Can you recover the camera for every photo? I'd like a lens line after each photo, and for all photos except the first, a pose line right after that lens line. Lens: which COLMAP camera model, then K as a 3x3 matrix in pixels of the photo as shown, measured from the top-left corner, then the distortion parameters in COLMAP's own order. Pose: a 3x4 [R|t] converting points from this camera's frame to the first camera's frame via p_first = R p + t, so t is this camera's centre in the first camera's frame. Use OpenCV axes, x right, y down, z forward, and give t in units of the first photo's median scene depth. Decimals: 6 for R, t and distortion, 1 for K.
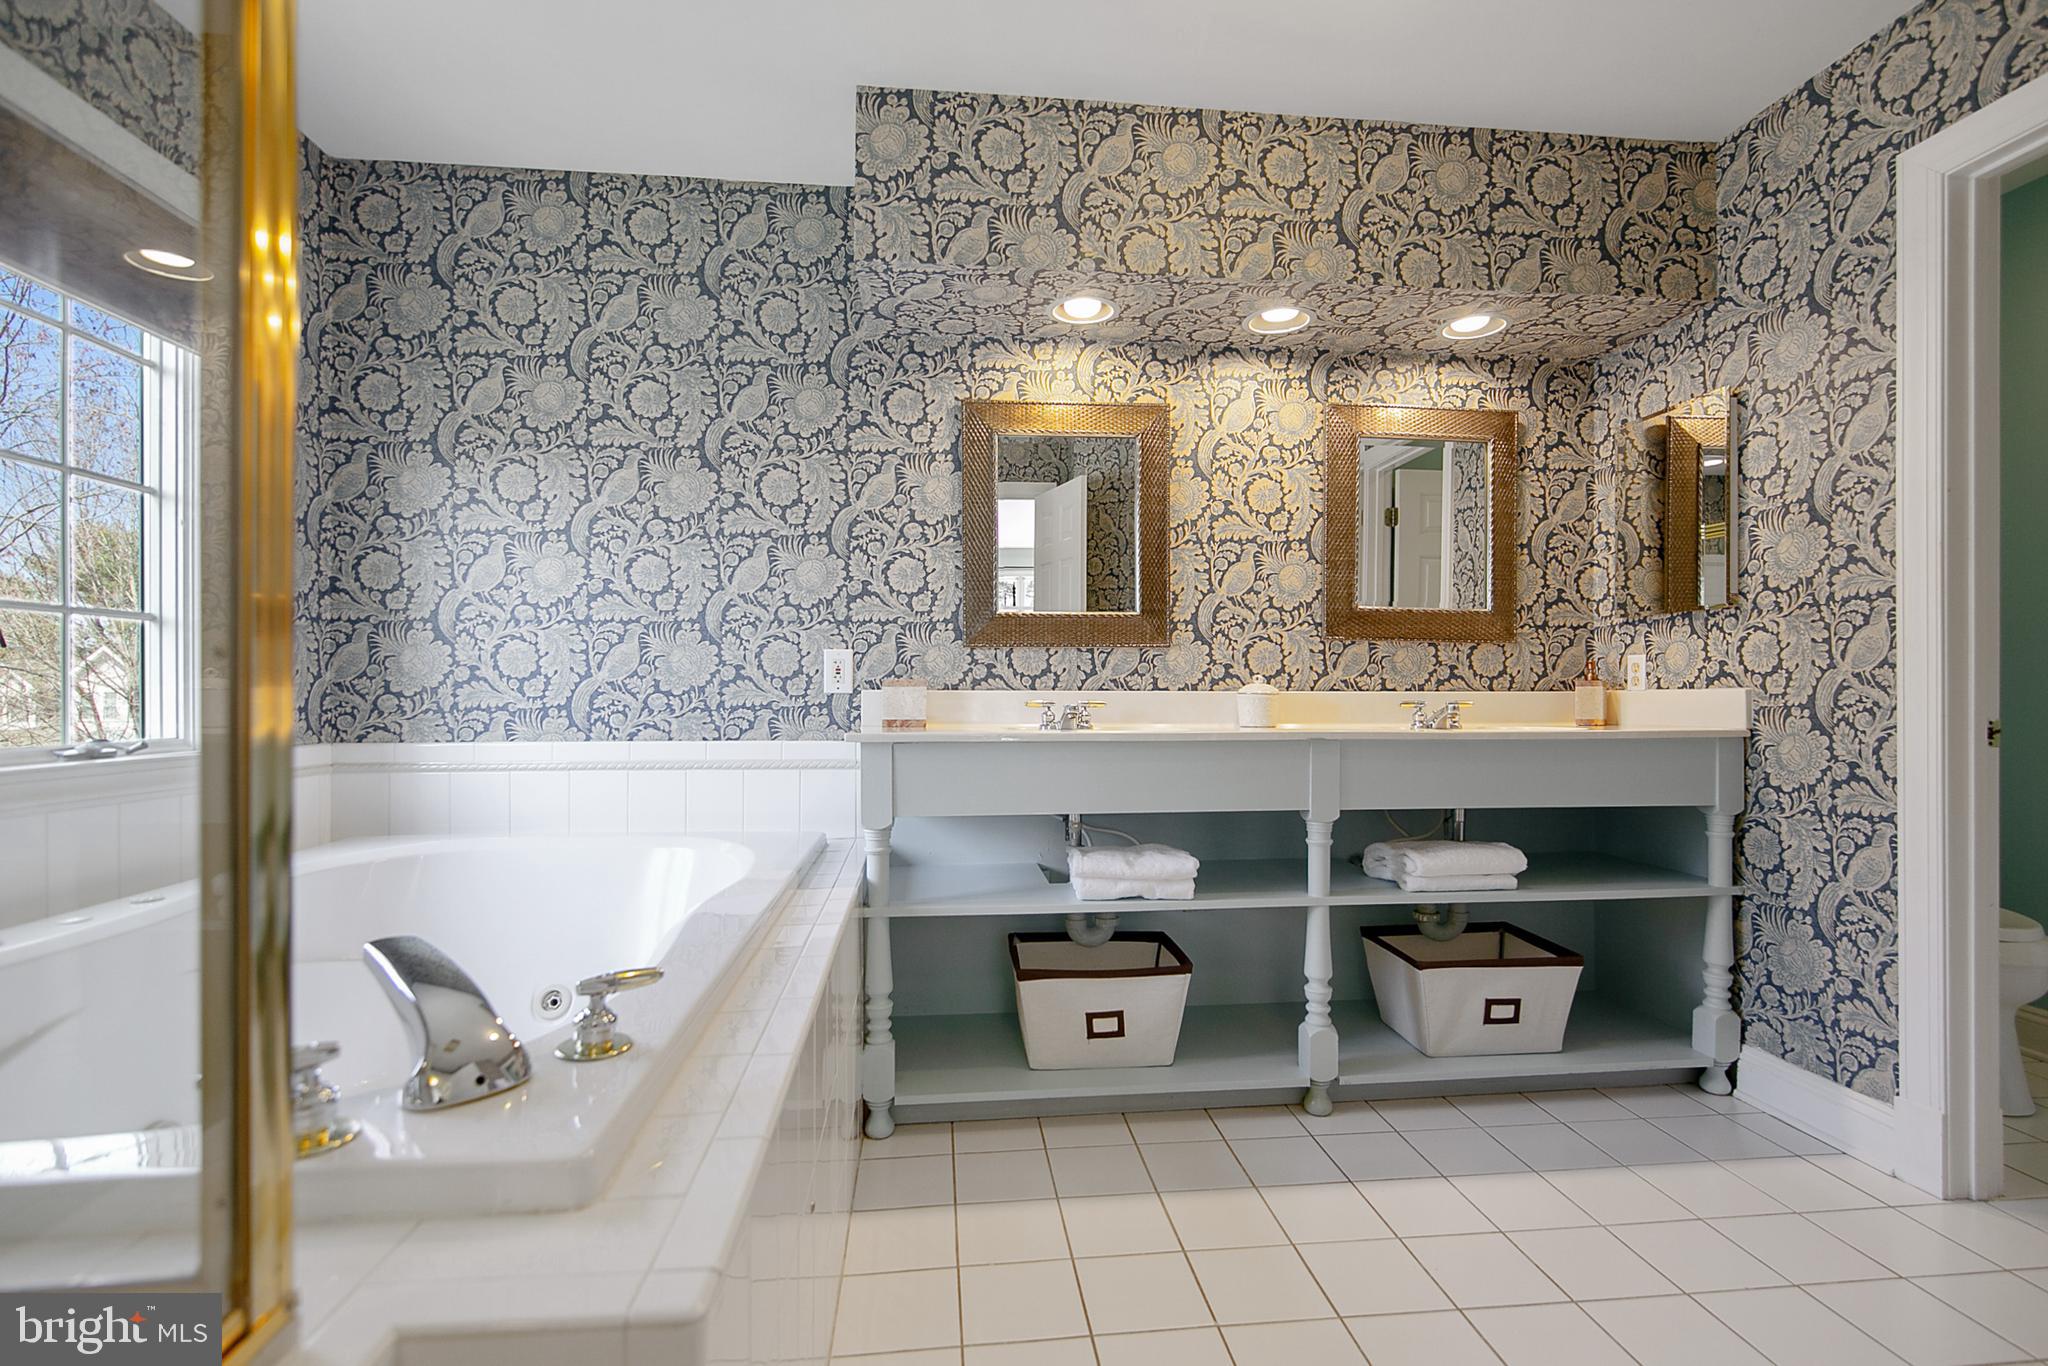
lens RADIAL K [[959.9, 0, 1021.4], [0, 959.9, 690.3], [0, 0, 1]] dist [-0.000950, 0.000785]
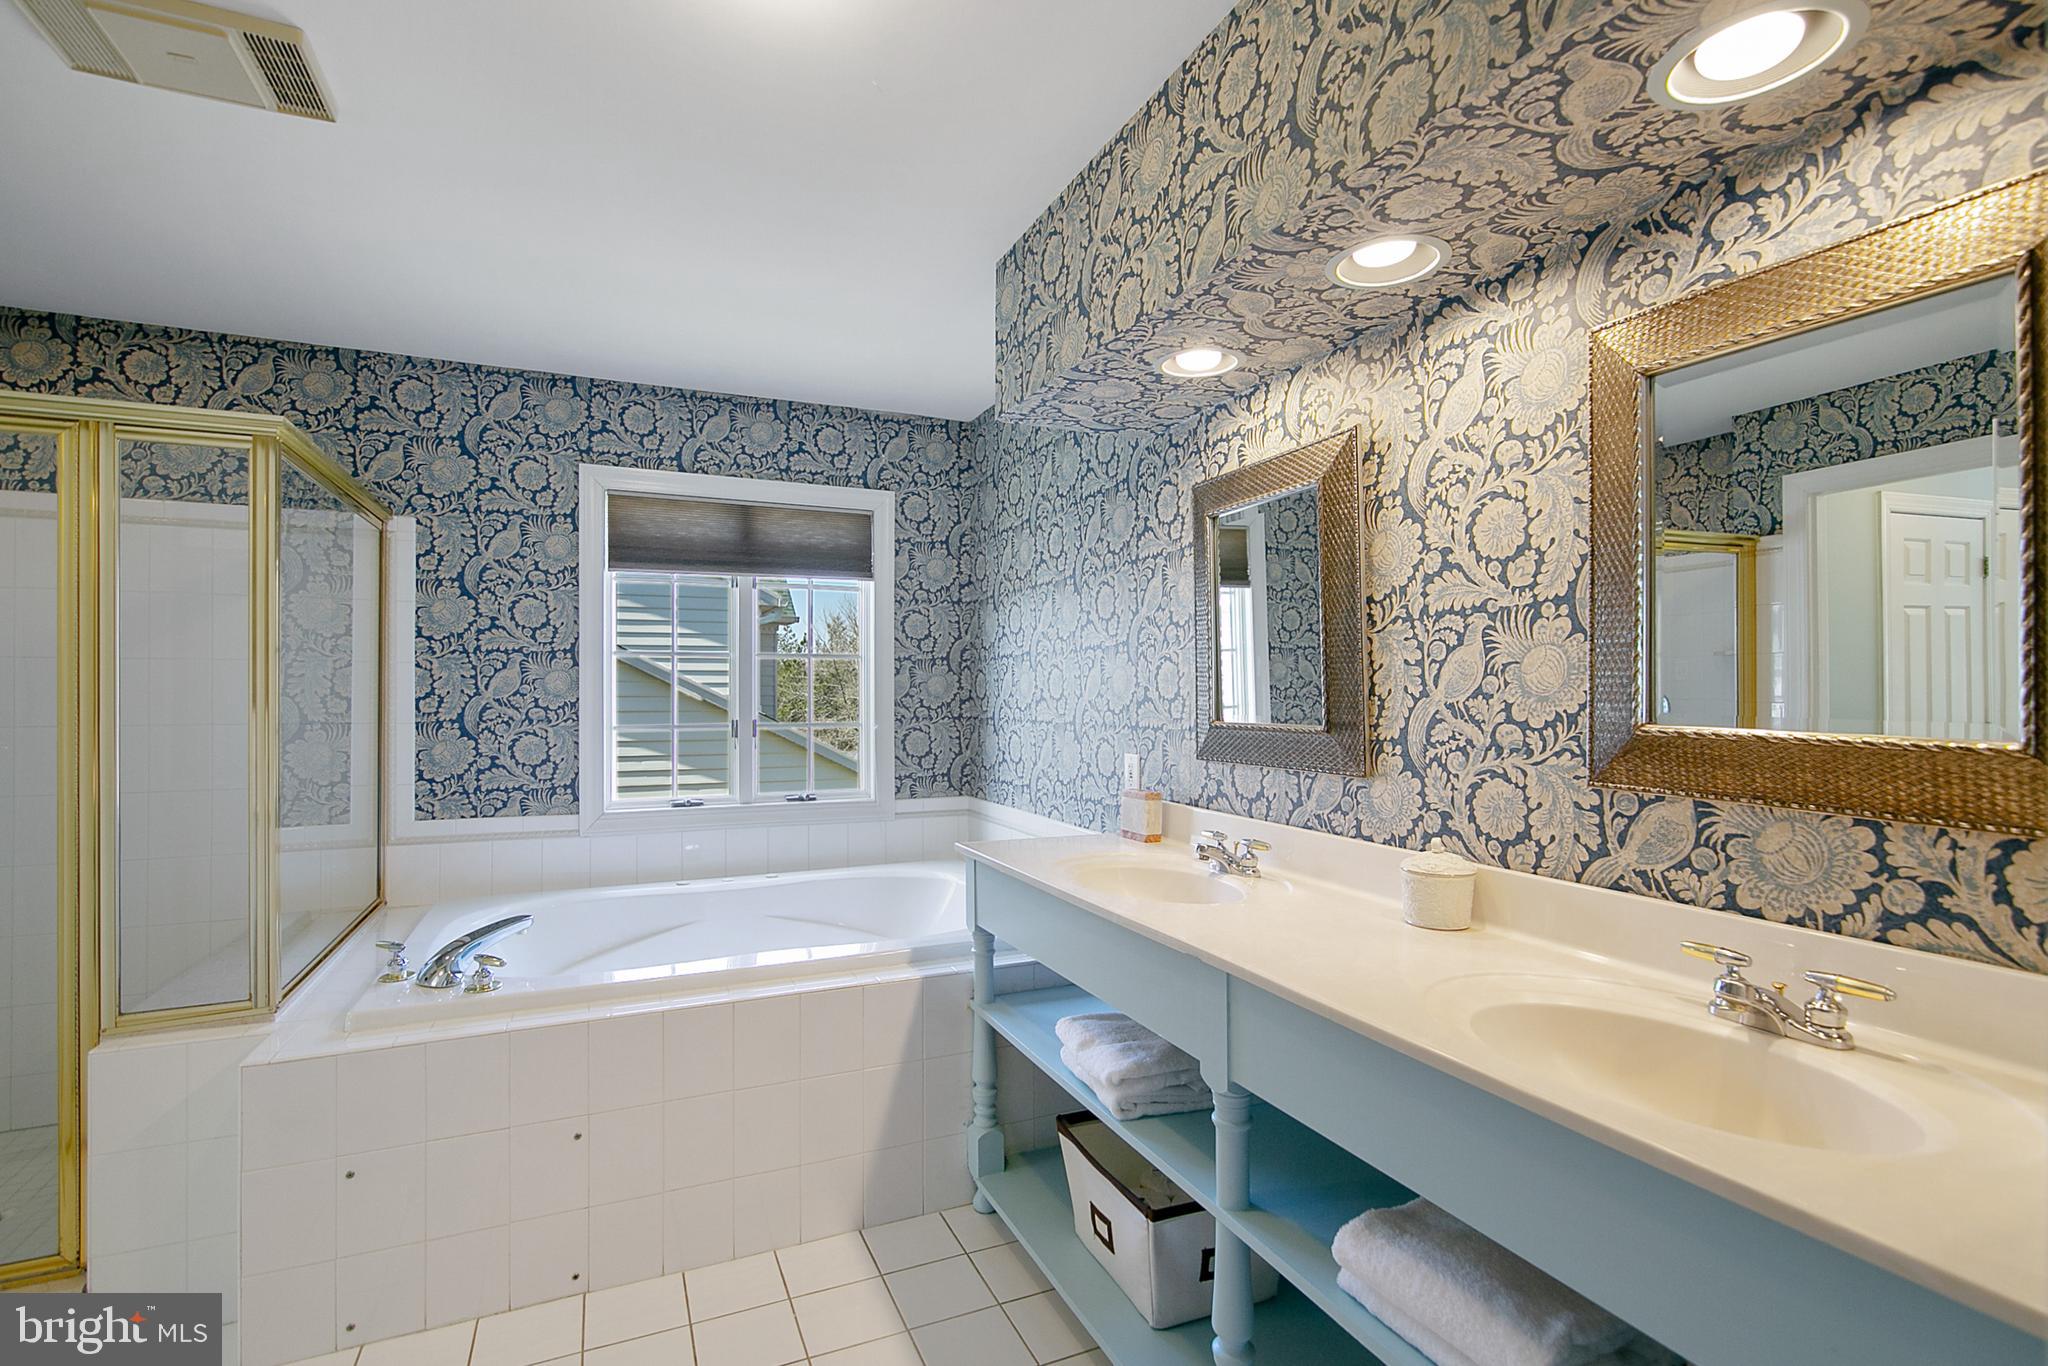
lens RADIAL K [[959.9, 0, 1012.5], [0, 959.9, 681.8], [0, 0, 1]] dist [-0.000950, 0.000785]
pose [[0.295073, -0.010040, -0.955422, 0.723066], [0.003998, 0.999949, -0.009274, -0.106616], [0.955466, -0.001083, 0.295098, 0.550439]]
